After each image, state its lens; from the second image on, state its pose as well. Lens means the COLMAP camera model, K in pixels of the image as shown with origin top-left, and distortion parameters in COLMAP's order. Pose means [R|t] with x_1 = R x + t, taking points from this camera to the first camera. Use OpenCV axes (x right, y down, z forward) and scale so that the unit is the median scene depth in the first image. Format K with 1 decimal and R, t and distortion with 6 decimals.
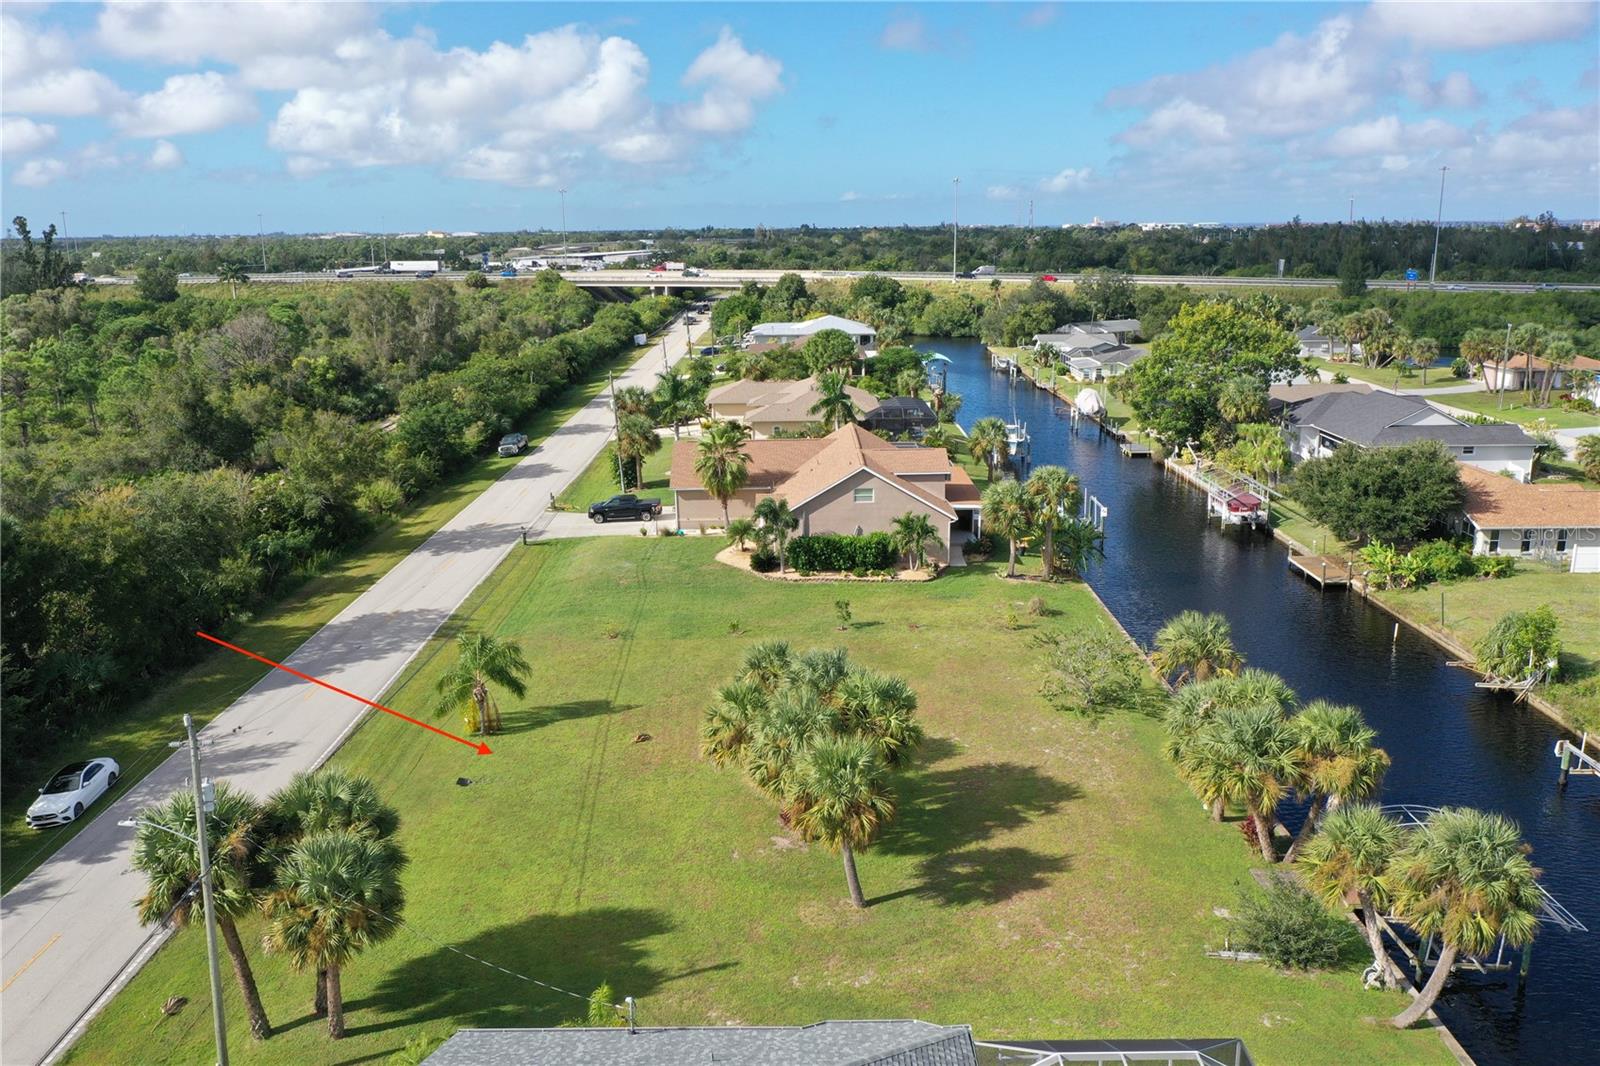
lens RADIAL K [[1262.8, 0, 800.0], [0, 1262.8, 527.9], [0, 0, 1]] dist [-0.005898, 0.001041]
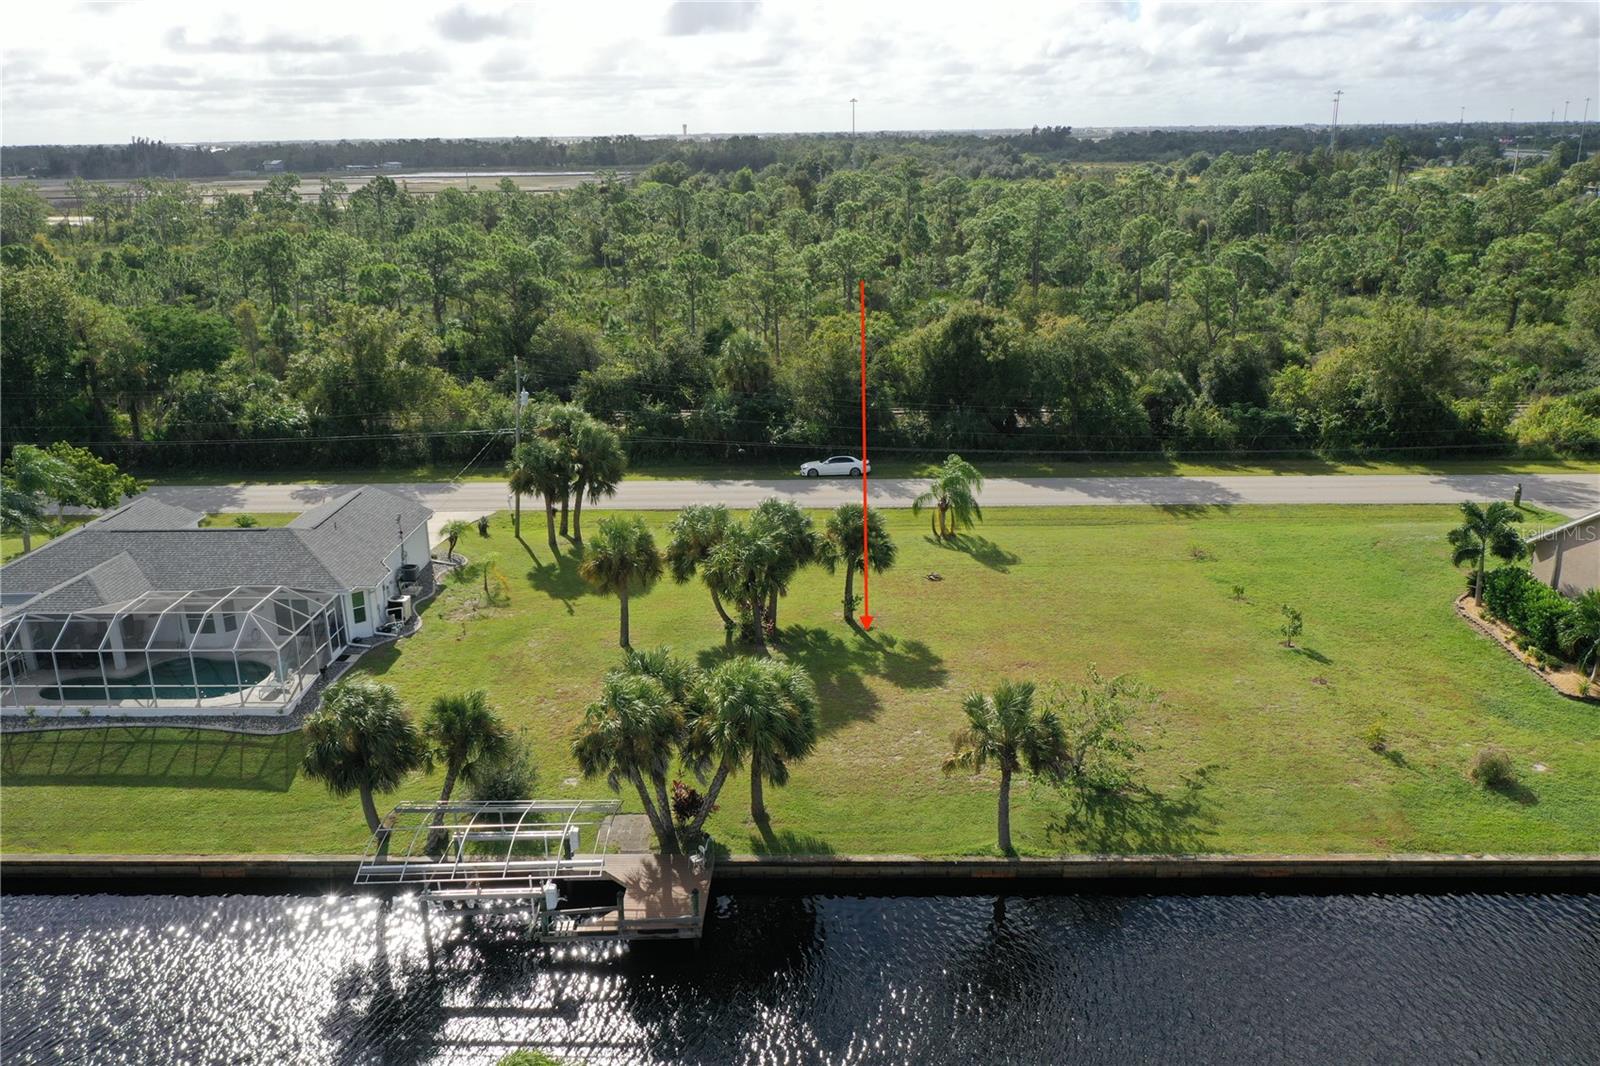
lens RADIAL K [[1262.8, 0, 795.3], [0, 1262.8, 534.6], [0, 0, 1]] dist [-0.005898, 0.001041]
pose [[-0.027618, 0.314738, -0.948777, 0.679228], [-0.215611, 0.924922, 0.313101, -0.145235], [0.976089, 0.213214, 0.042316, 0.574223]]
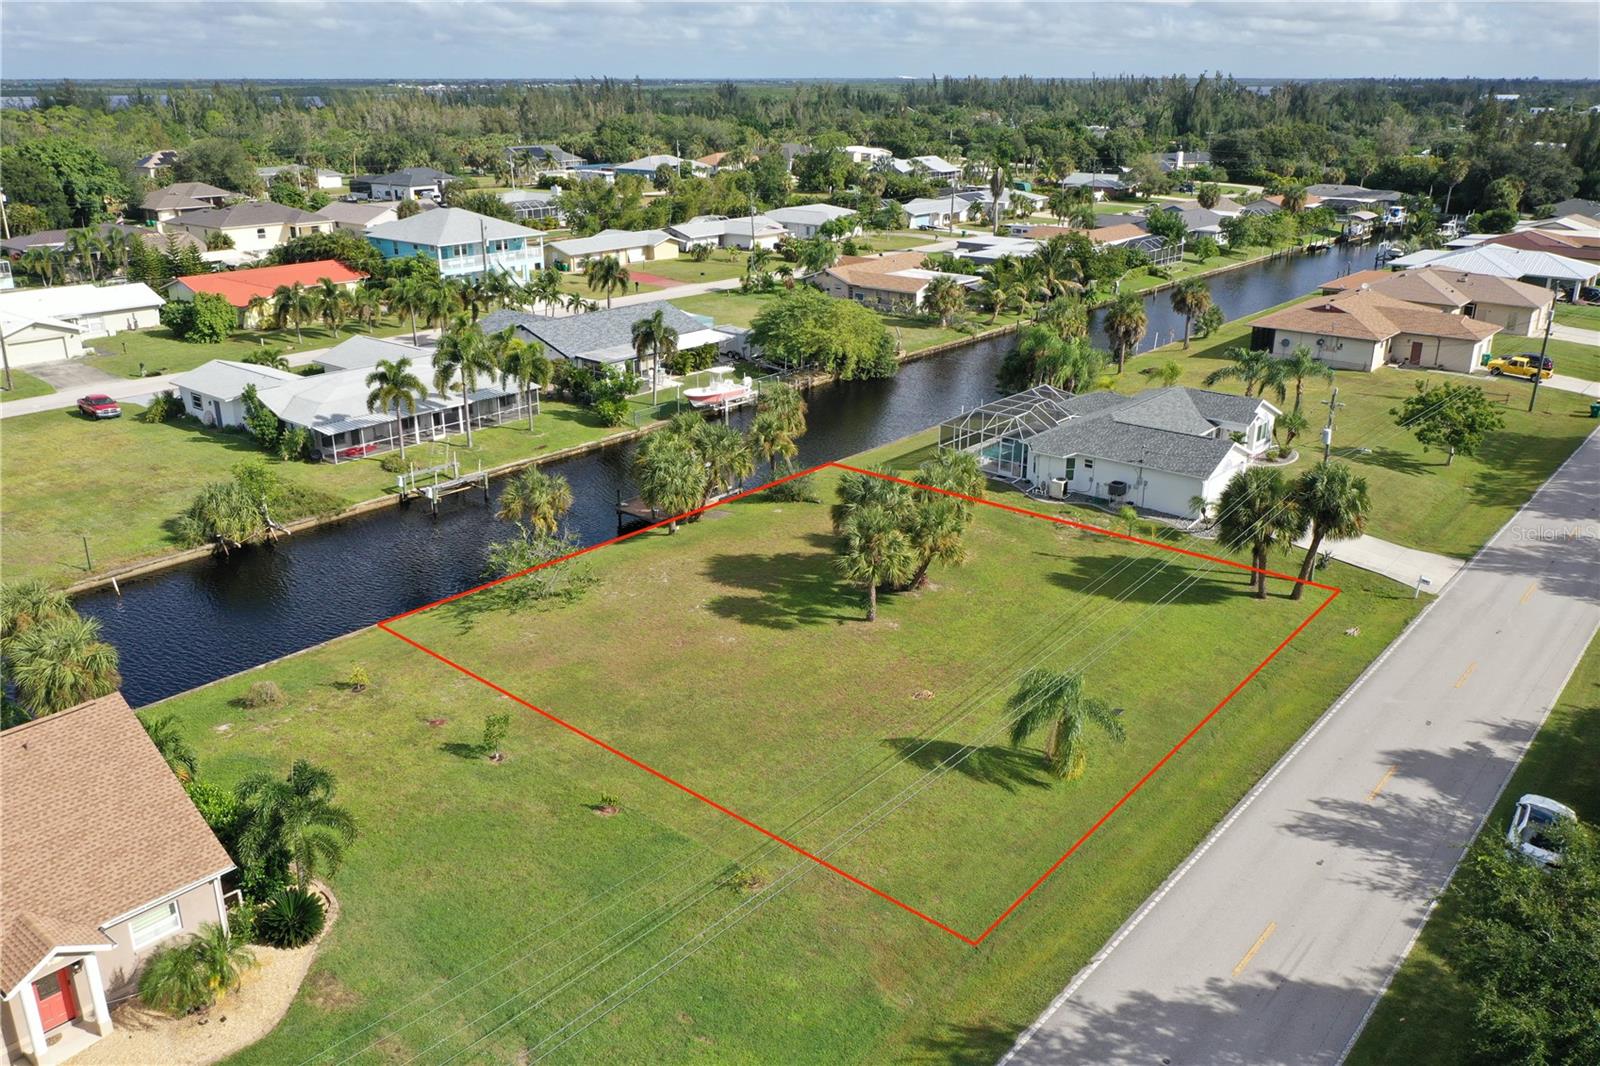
lens RADIAL K [[1262.8, 0, 801.0], [0, 1262.8, 538.9], [0, 0, 1]] dist [-0.005898, 0.001041]
pose [[-0.765511, -0.210093, 0.608156, -0.427832], [0.158462, 0.854516, 0.494664, -0.295209], [-0.623605, 0.475040, -0.620850, 1.118241]]
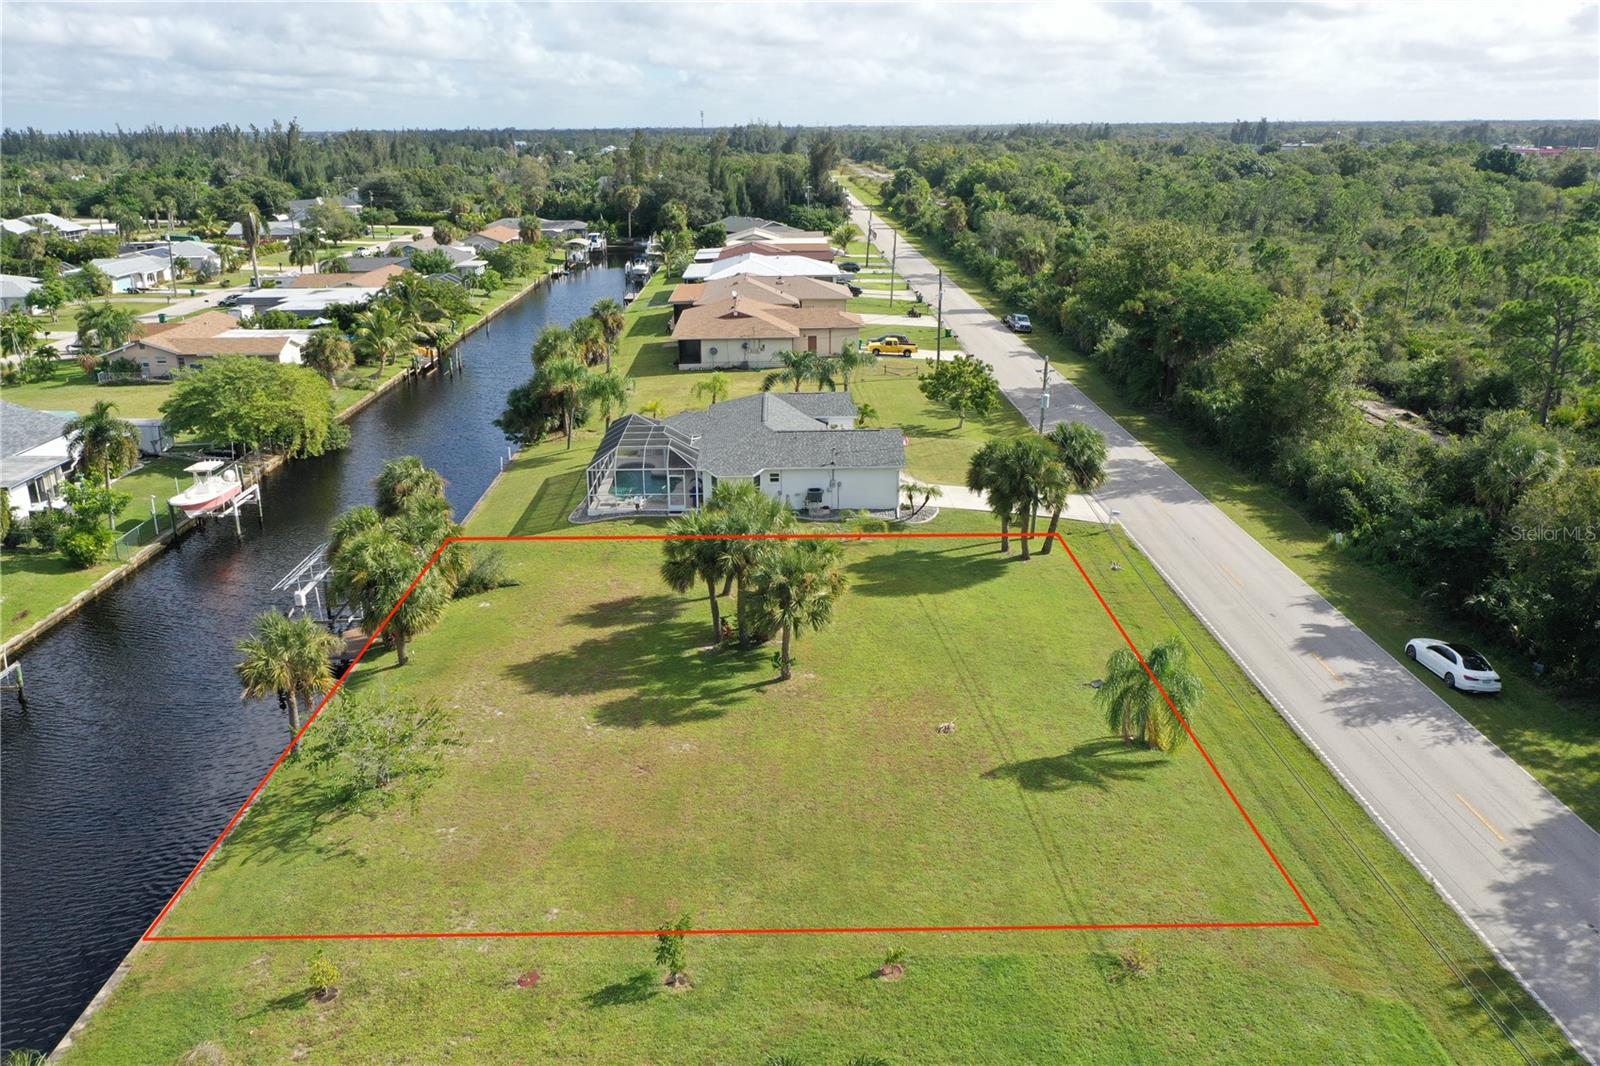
lens RADIAL K [[1262.8, 0, 804.3], [0, 1262.8, 536.7], [0, 0, 1]] dist [-0.005898, 0.001041]
pose [[-0.999503, 0.026500, -0.017080, -0.011042], [0.013682, 0.852649, 0.522304, -0.281788], [0.028404, 0.521811, -0.852588, 1.171678]]
